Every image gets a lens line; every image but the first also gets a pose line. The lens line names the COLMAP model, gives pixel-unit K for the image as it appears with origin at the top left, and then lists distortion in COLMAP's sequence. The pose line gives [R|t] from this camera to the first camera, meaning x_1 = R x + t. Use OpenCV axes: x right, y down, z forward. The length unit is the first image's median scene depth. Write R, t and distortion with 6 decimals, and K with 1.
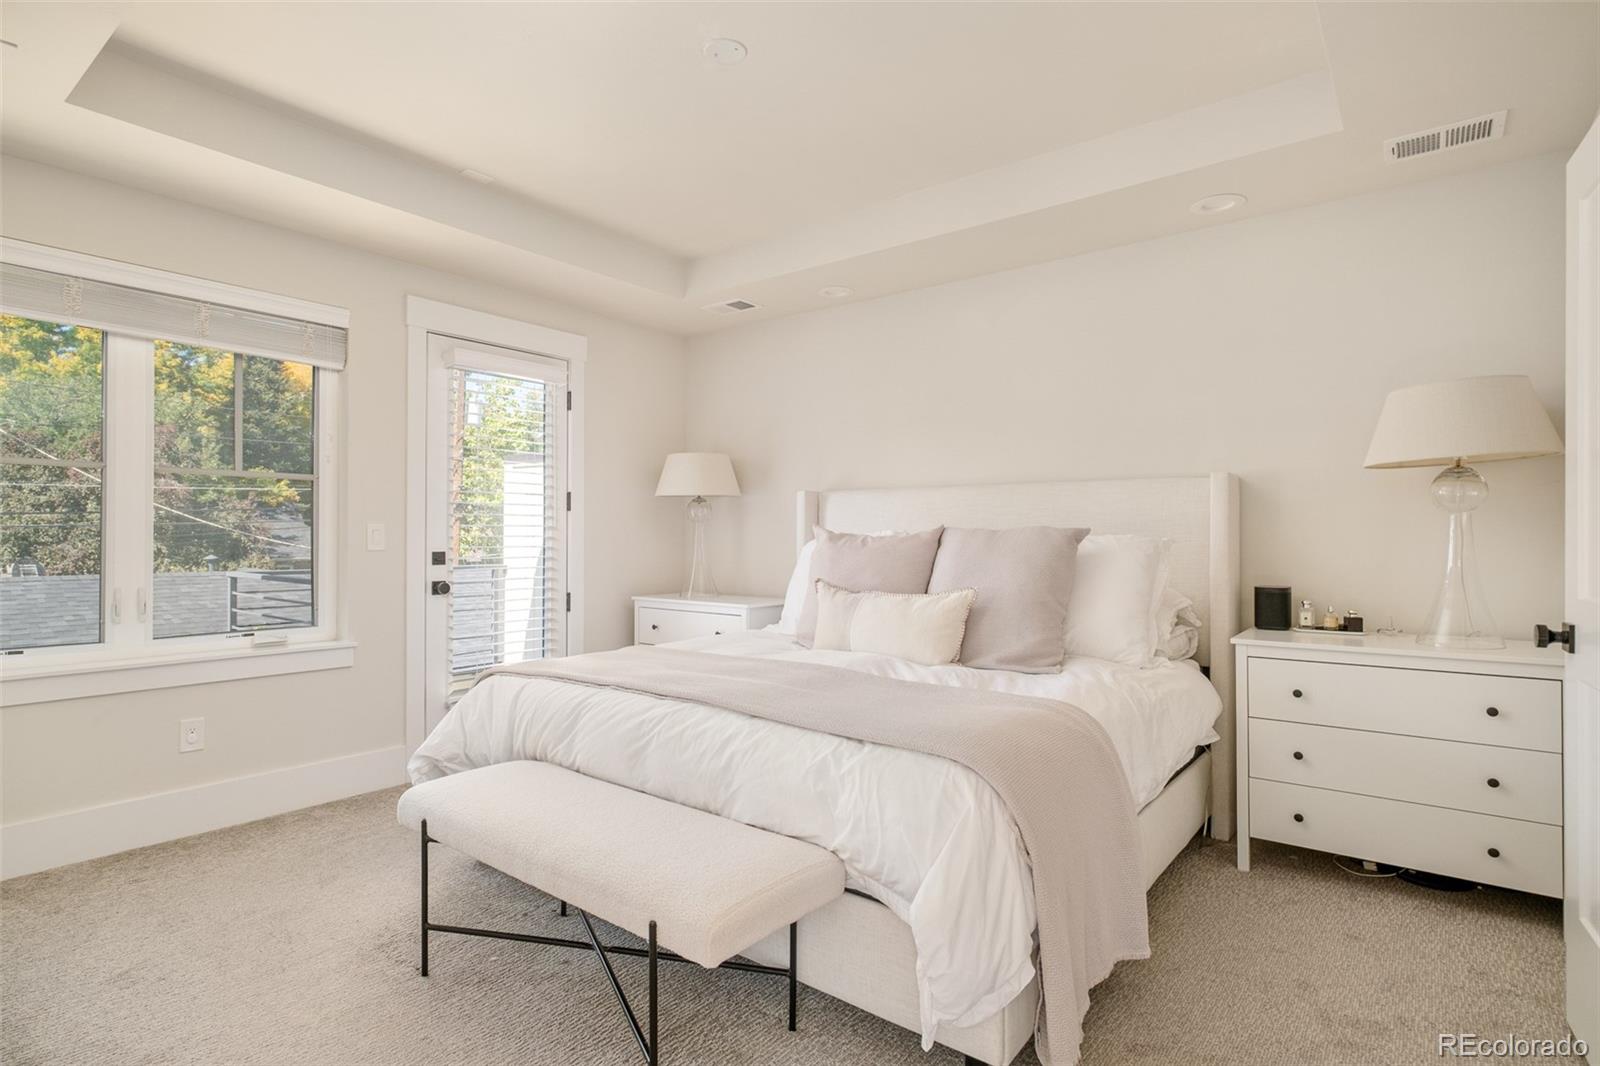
lens RADIAL K [[804.6, 0, 800.0], [0, 804.6, 533.0], [0, 0, 1]] dist [0.001533, 0.000232]
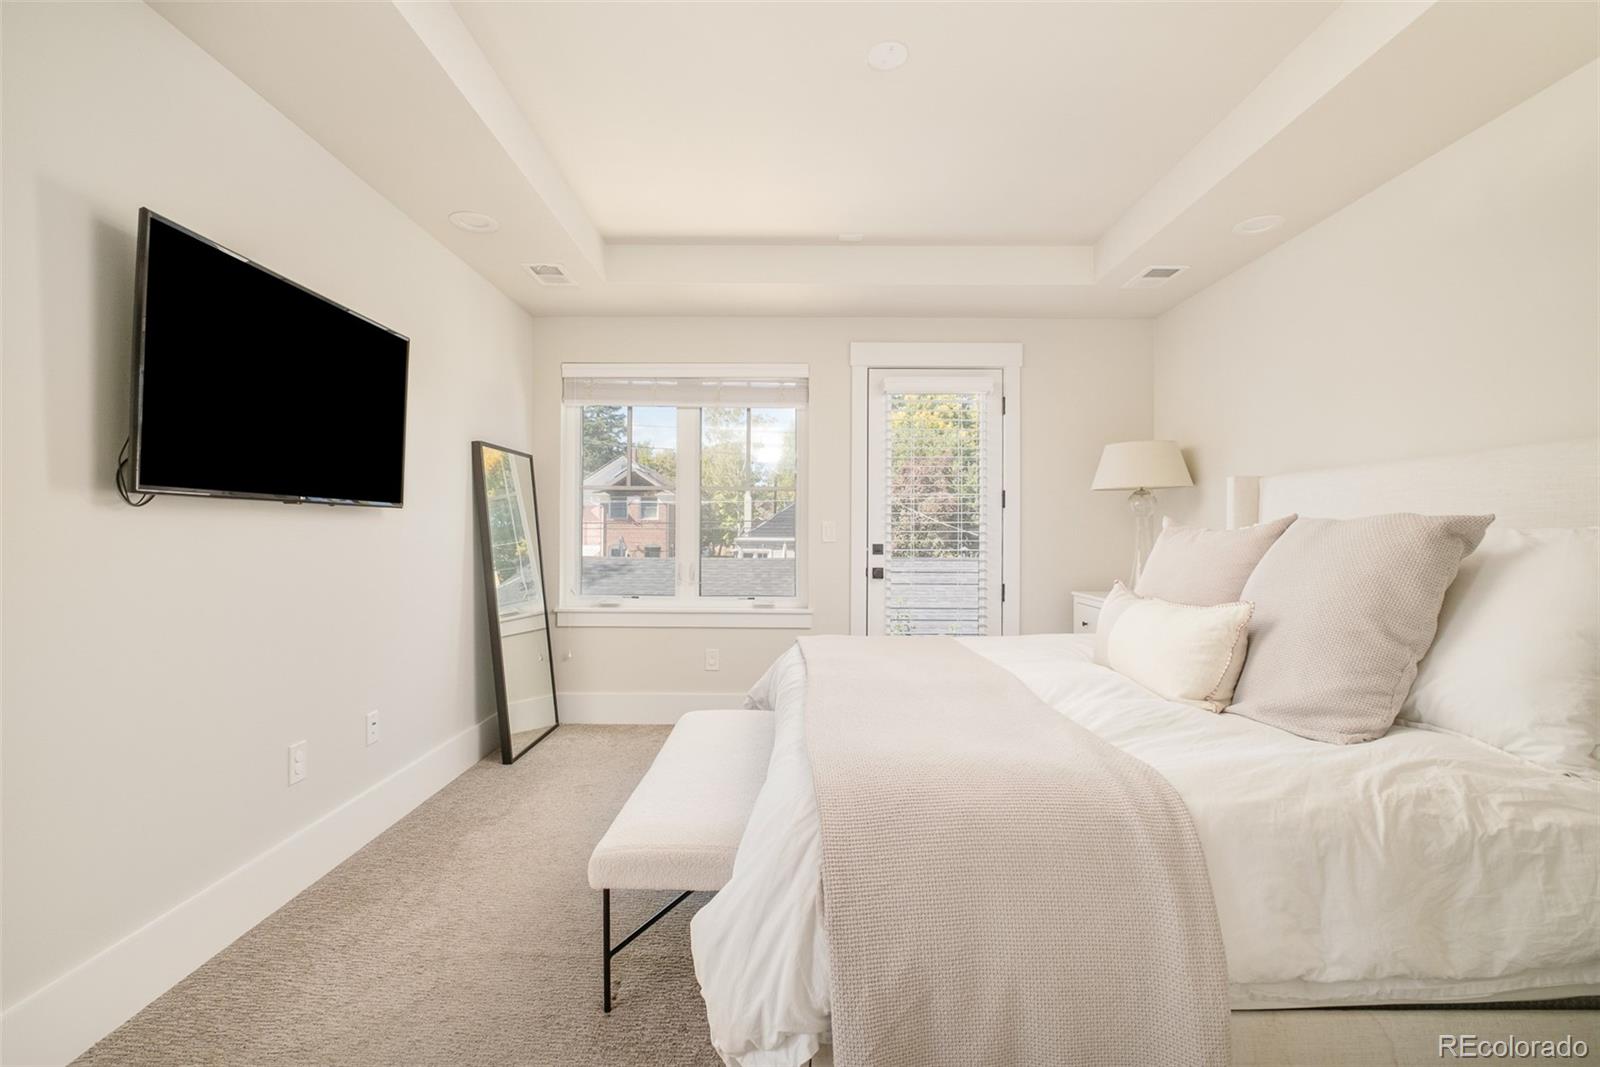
lens RADIAL K [[721.9, 0, 800.3], [0, 721.9, 530.2], [0, 0, 1]] dist [-0.000757, -0.000068]
pose [[0.624056, -0.002432, -0.781376, 0.346136], [0.002616, 0.999996, -0.001023, 0.002921], [0.781375, -0.001406, 0.624060, 0.213690]]
